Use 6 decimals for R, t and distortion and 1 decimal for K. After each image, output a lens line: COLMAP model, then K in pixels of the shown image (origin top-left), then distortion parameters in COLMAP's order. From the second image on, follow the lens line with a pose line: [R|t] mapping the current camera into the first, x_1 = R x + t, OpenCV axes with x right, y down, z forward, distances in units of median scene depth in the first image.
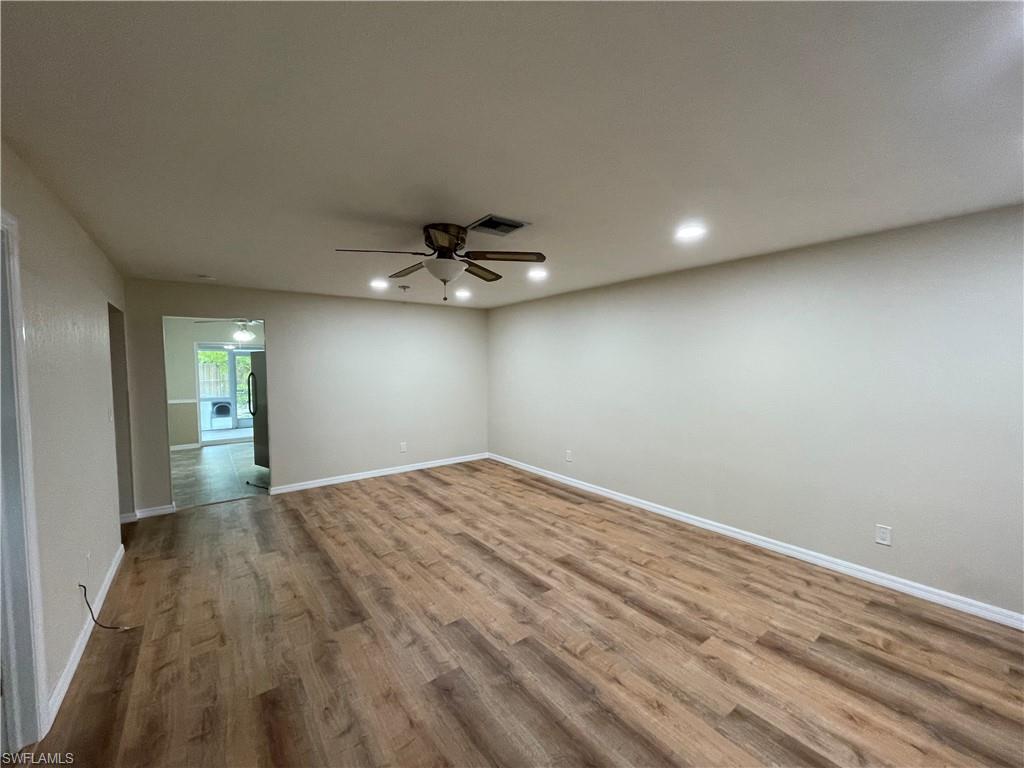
lens RADIAL K [[428.5, 0, 512.6], [0, 428.5, 385.7], [0, 0, 1]] dist [-0.002330, -0.001113]
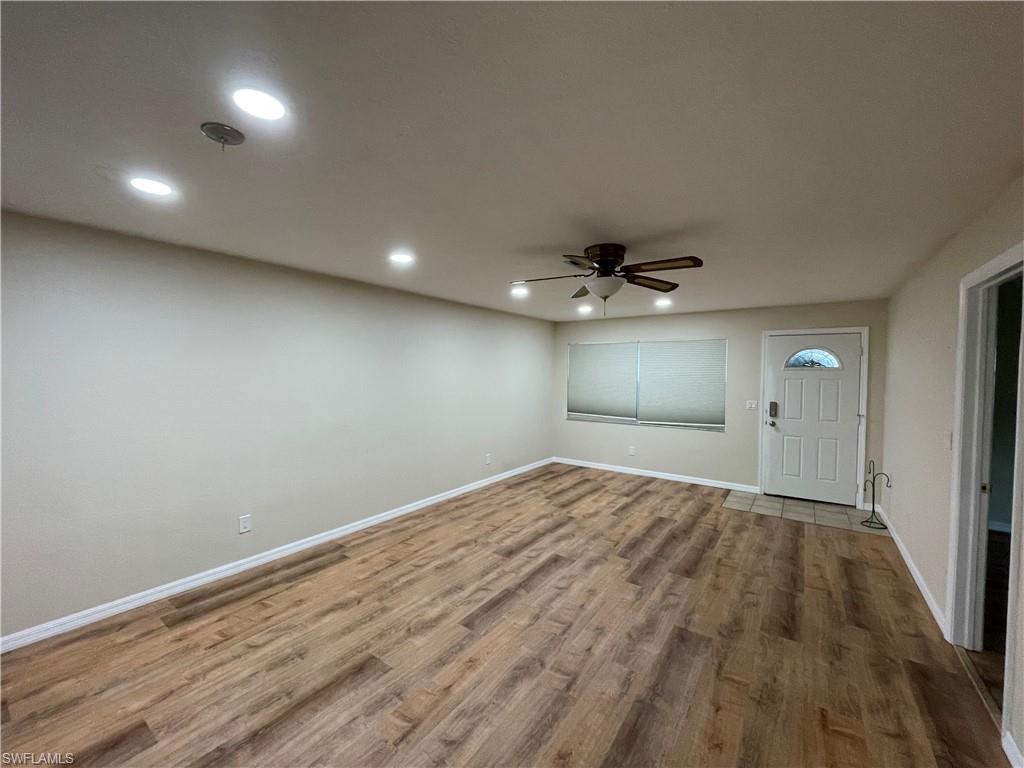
lens RADIAL K [[428.5, 0, 511.8], [0, 428.5, 385.6], [0, 0, 1]] dist [-0.002330, -0.001113]
pose [[-0.332302, -0.030227, 0.942689, -0.896705], [0.043066, 0.997958, 0.047180, -0.072610], [-0.942189, 0.056276, -0.330321, 1.309296]]
